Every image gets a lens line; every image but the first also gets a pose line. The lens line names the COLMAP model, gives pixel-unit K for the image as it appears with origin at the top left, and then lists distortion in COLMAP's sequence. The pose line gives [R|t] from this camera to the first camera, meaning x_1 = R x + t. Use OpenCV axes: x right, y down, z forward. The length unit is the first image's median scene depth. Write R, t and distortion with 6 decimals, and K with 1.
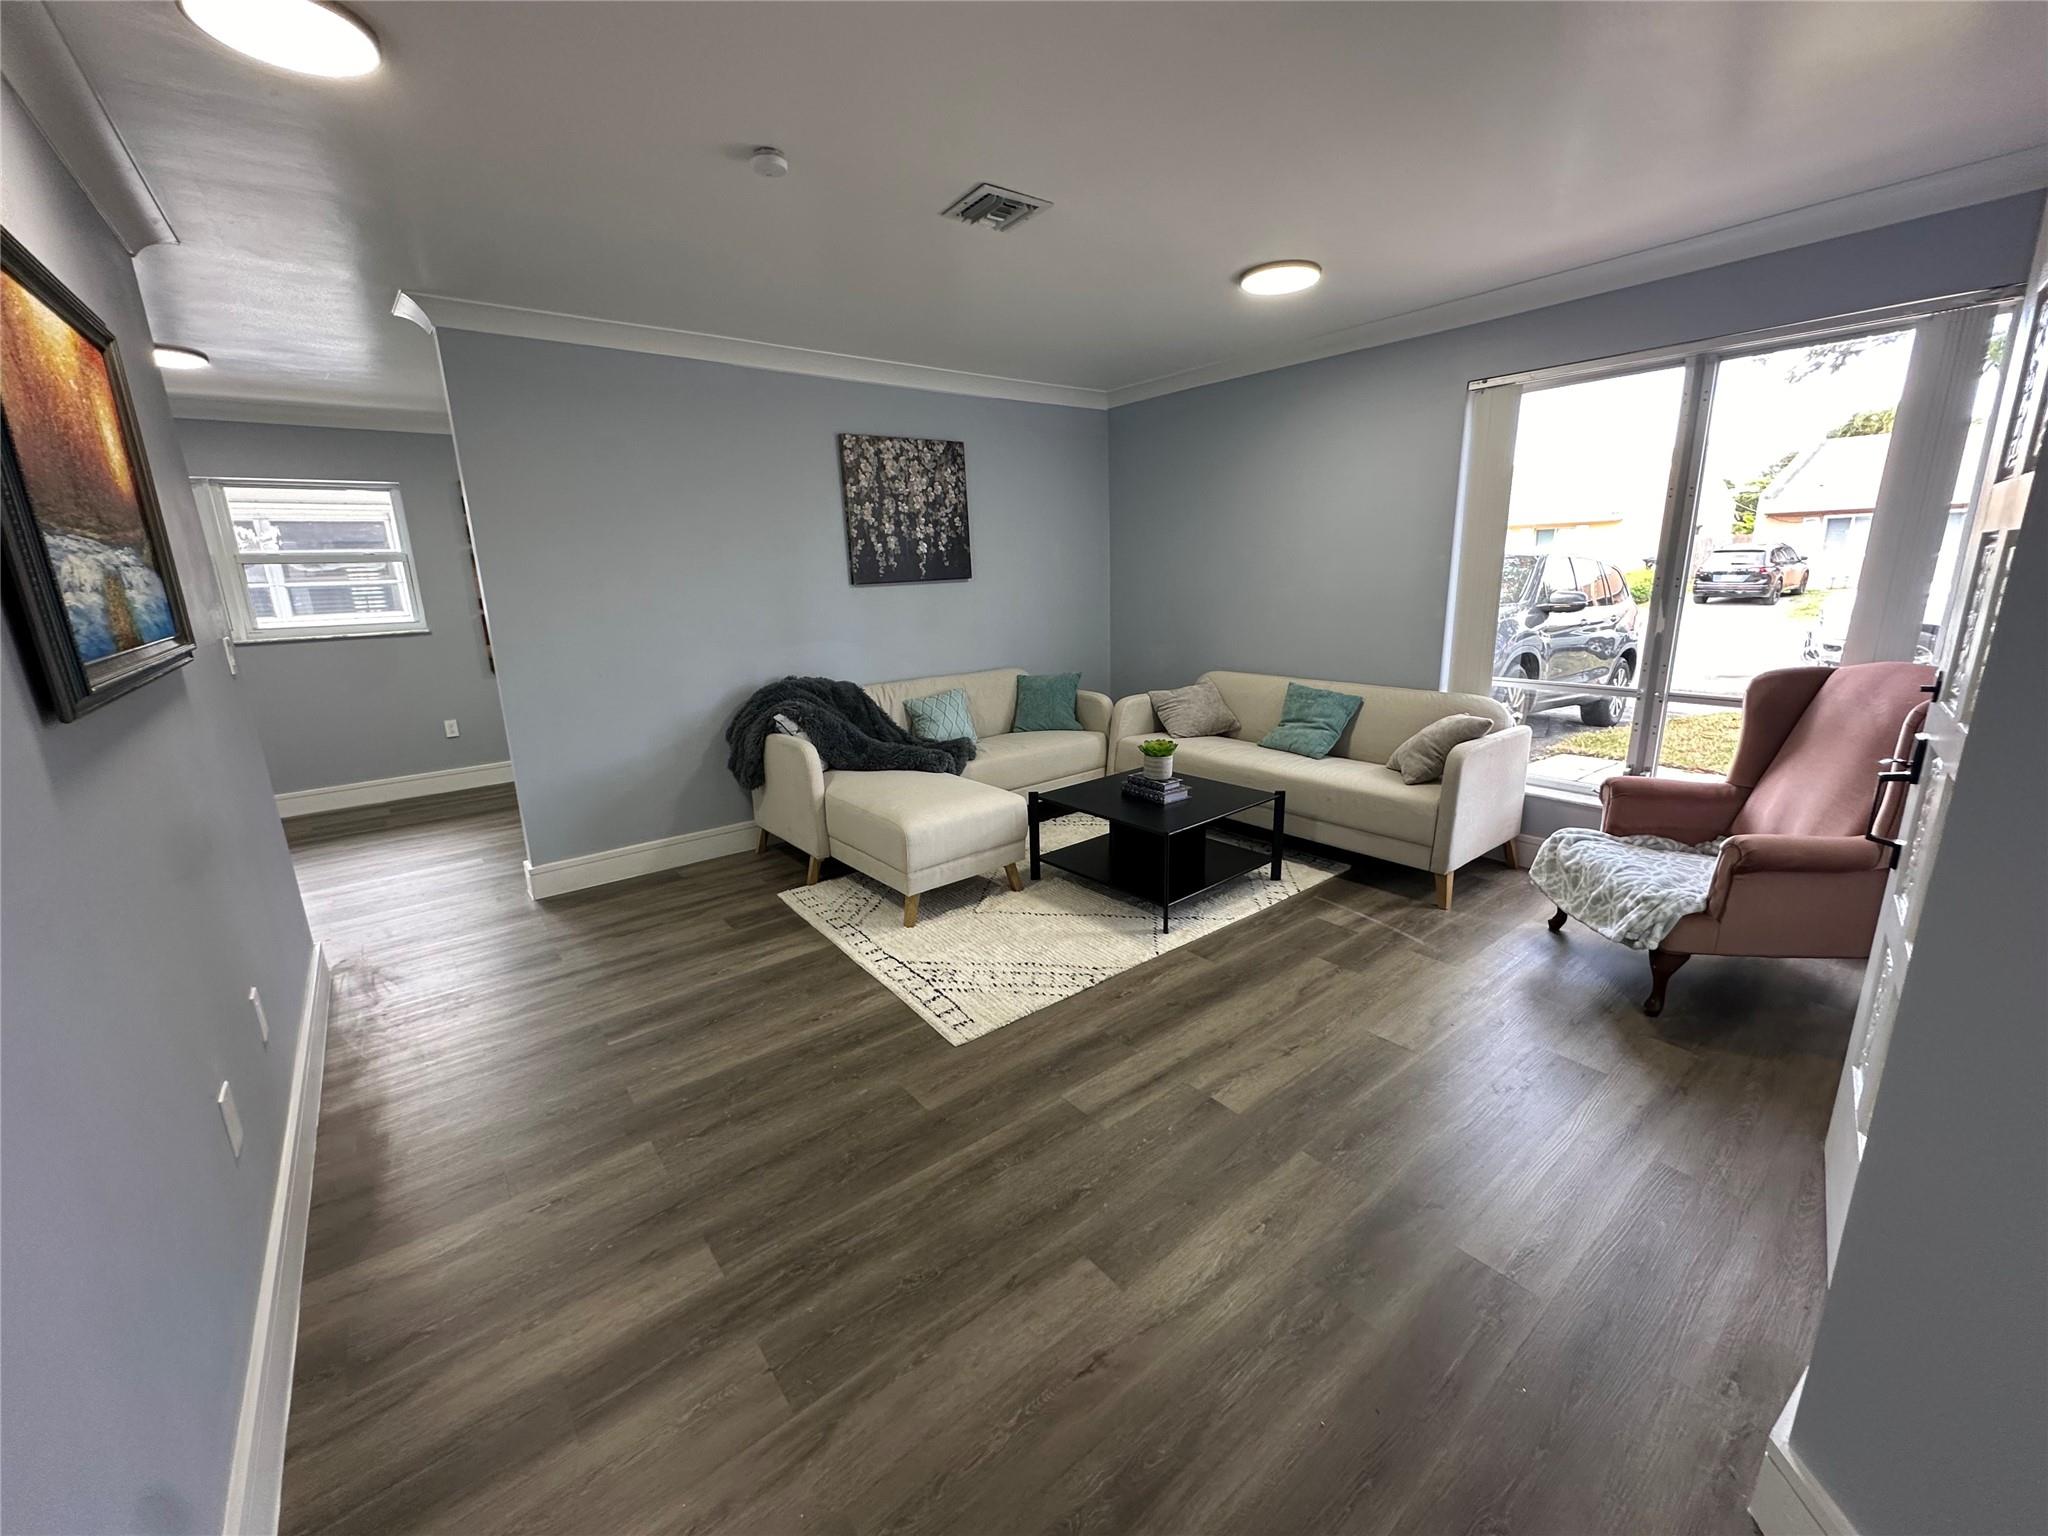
lens RADIAL K [[811.6, 0, 1015.3], [0, 811.6, 772.2], [0, 0, 1]] dist [-0.005367, 0.001349]
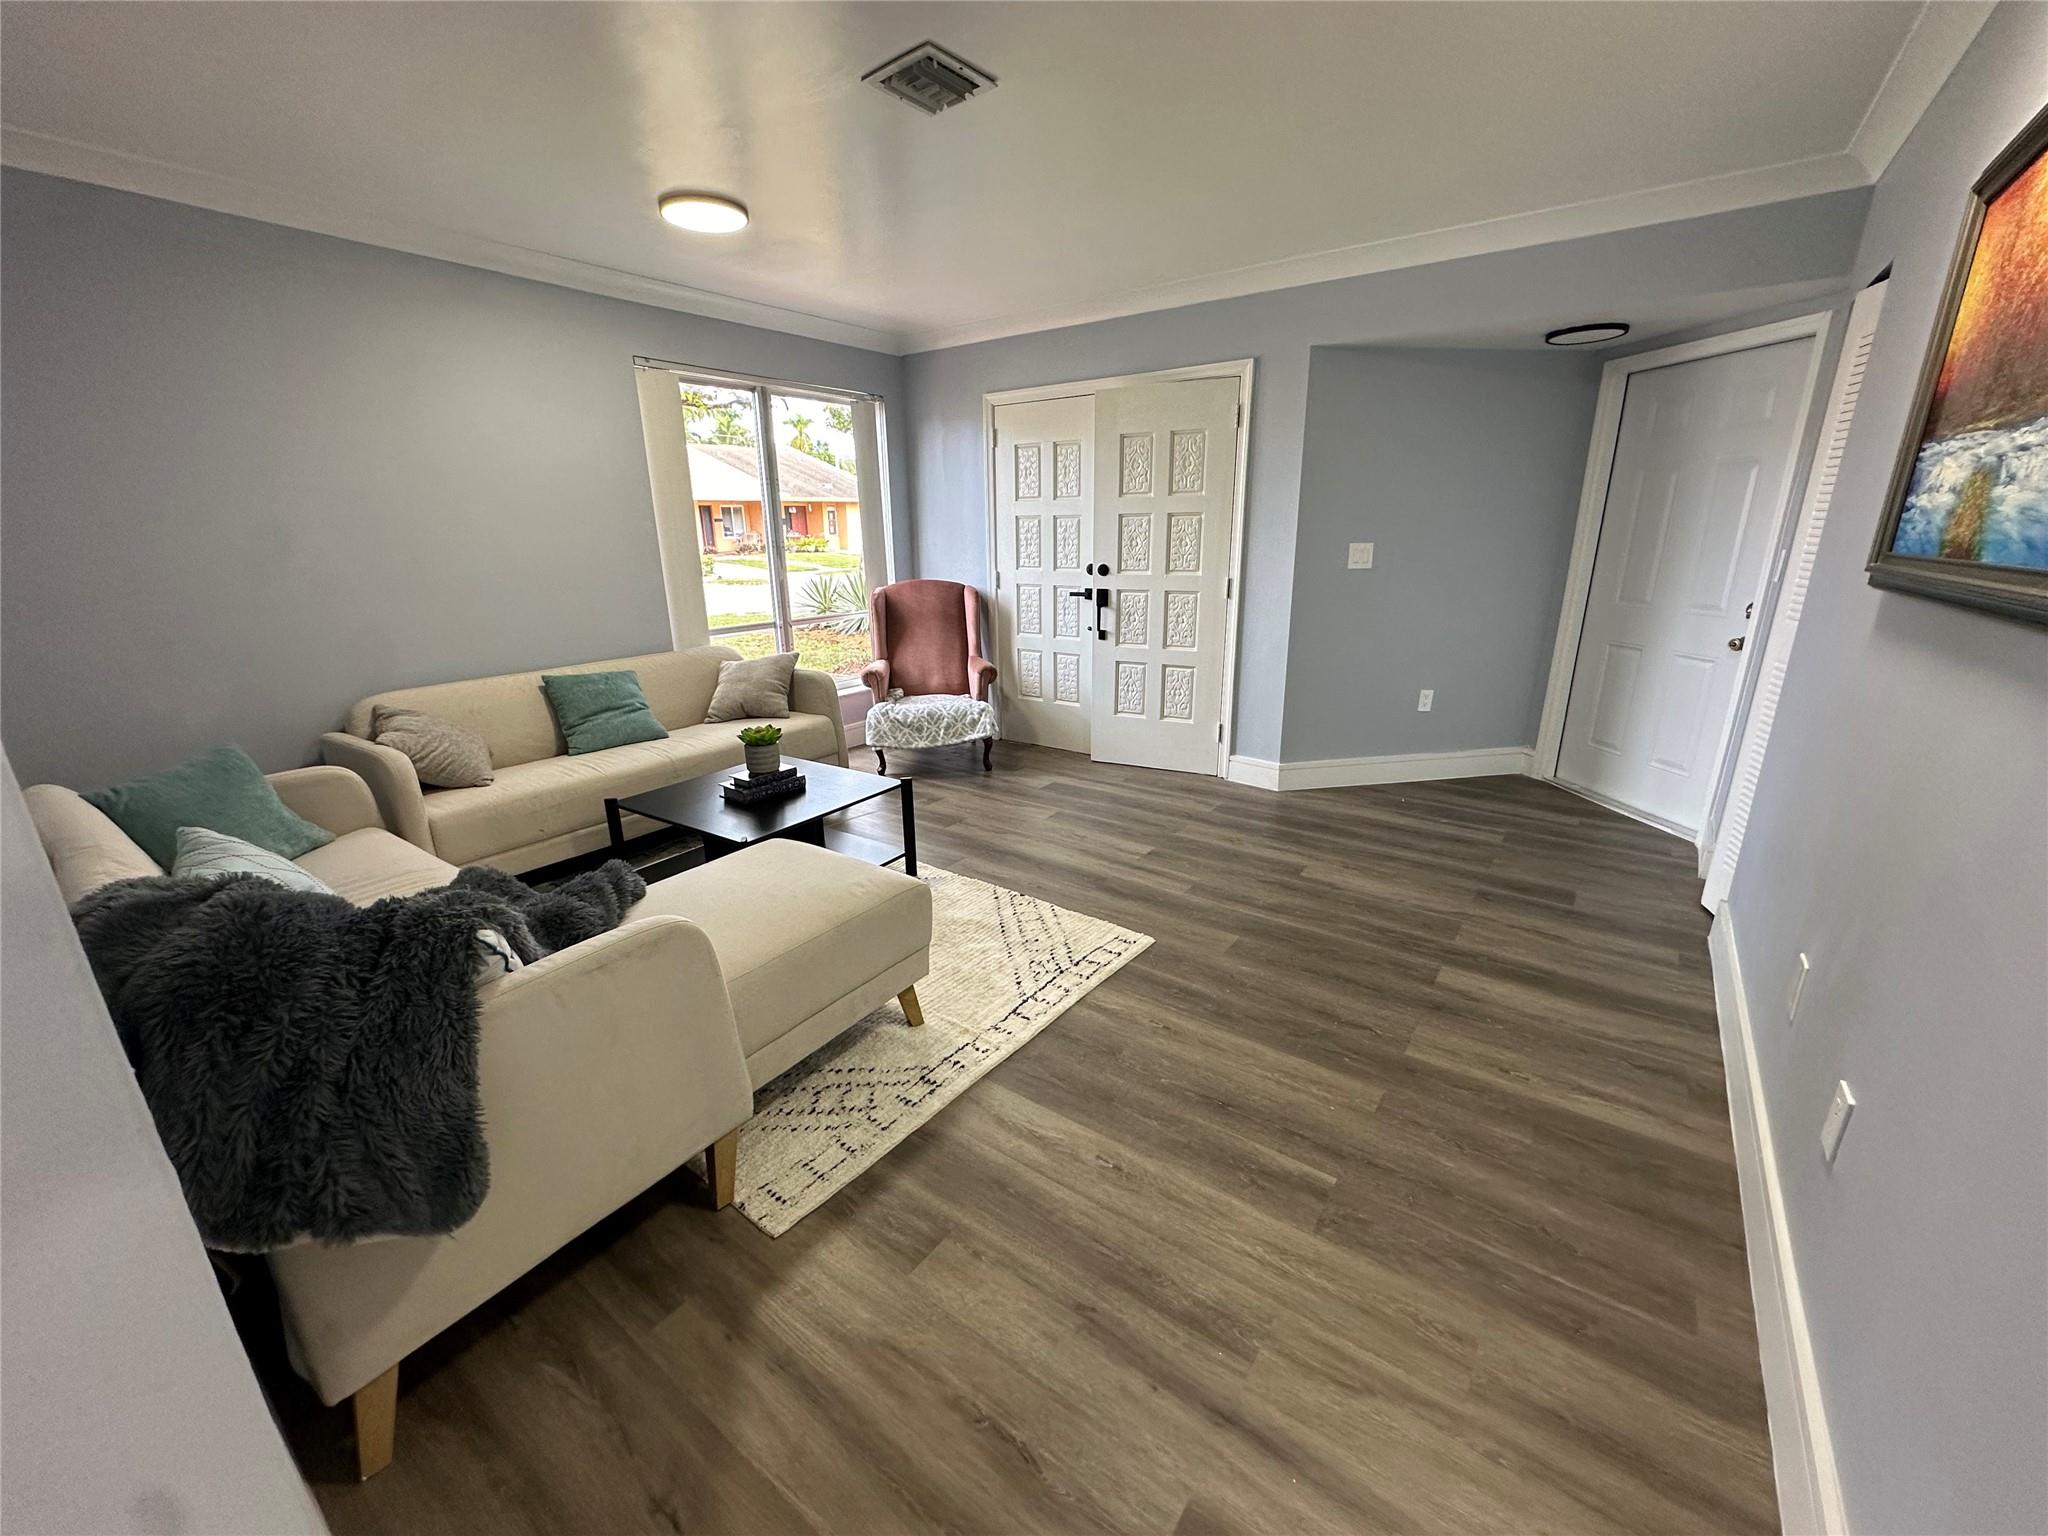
lens RADIAL K [[811.6, 0, 1032.1], [0, 811.6, 773.3], [0, 0, 1]] dist [-0.005367, 0.001349]
pose [[-0.277230, -0.251750, 0.927235, -0.972960], [0.251271, 0.912479, 0.322870, -0.271268], [-0.927365, 0.322496, -0.189709, 1.243305]]
